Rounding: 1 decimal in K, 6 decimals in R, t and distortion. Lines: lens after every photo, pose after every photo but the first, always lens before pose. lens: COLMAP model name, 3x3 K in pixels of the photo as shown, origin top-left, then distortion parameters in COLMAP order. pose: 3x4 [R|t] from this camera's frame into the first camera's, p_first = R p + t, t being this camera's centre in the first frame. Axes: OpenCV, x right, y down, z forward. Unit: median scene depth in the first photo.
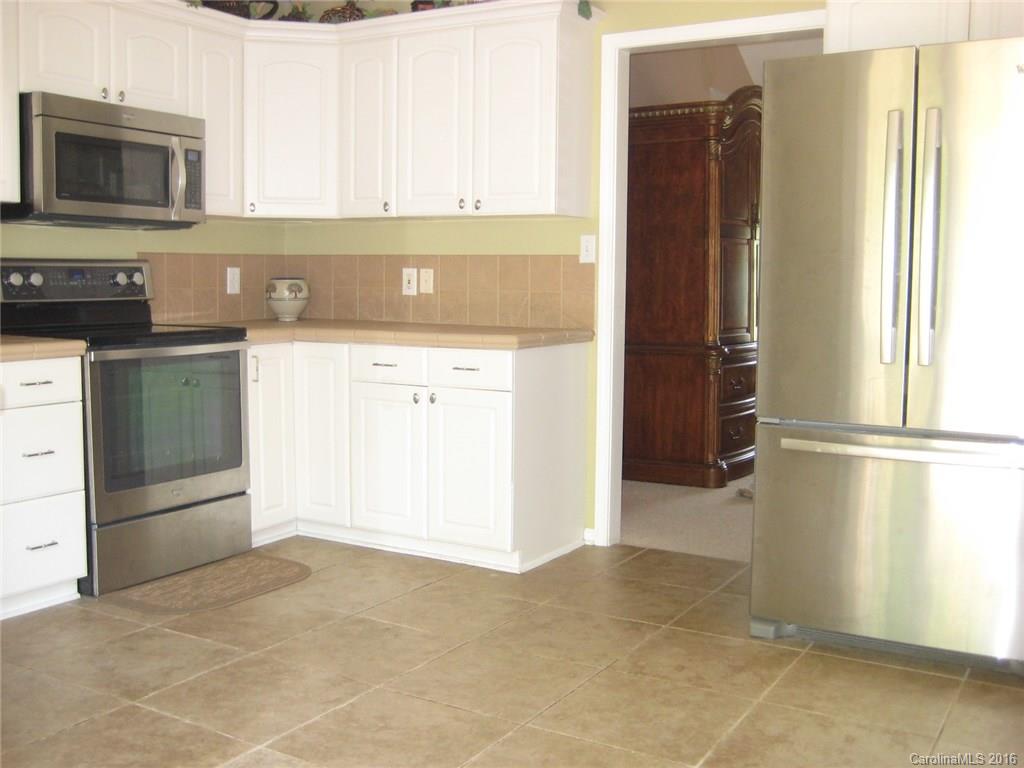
lens RADIAL K [[1068.9, 0, 502.6], [0, 1068.9, 381.7], [0, 0, 1]] dist [-0.150170, 0.193888]
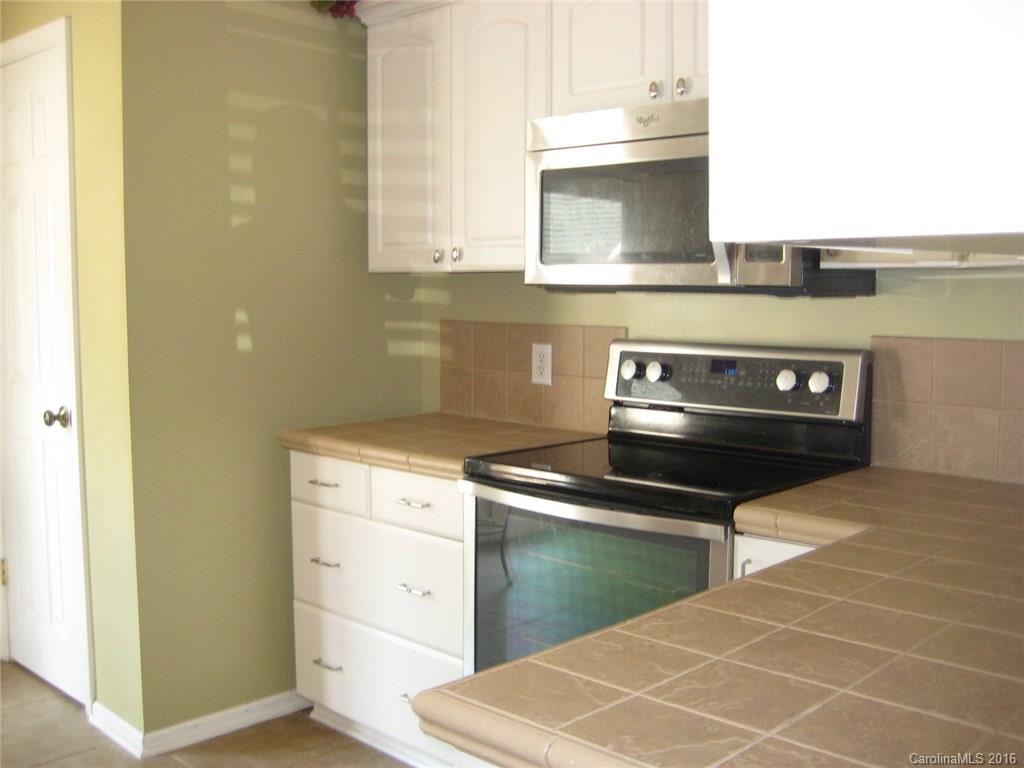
lens RADIAL K [[1068.9, 0, 502.6], [0, 1068.9, 381.7], [0, 0, 1]] dist [-0.150170, 0.193888]
pose [[-0.212704, 0.075917, -0.974163, 0.259951], [-0.102167, 0.989784, 0.099442, -0.142813], [0.971761, 0.120679, -0.202775, 0.979524]]
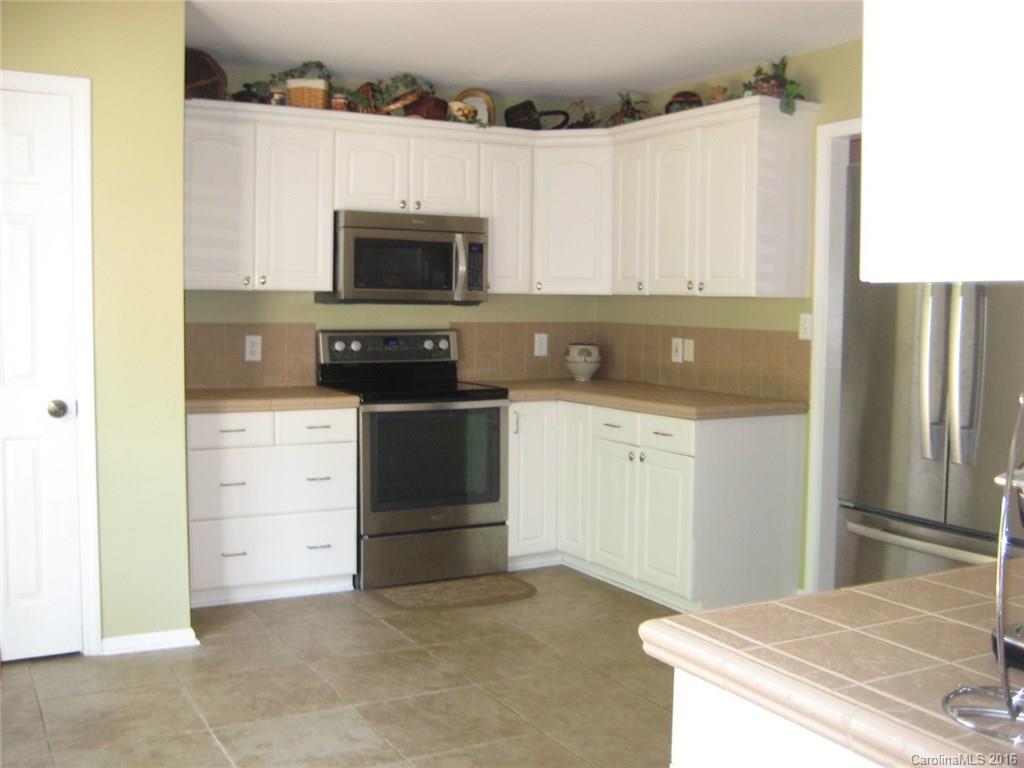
lens RADIAL K [[1068.9, 0, 502.6], [0, 1068.9, 381.7], [0, 0, 1]] dist [-0.150170, 0.193888]
pose [[0.863712, 0.037342, -0.502600, 0.367178], [-0.052364, 0.998503, -0.015801, -0.038629], [0.501257, 0.039966, 0.864375, -0.065554]]
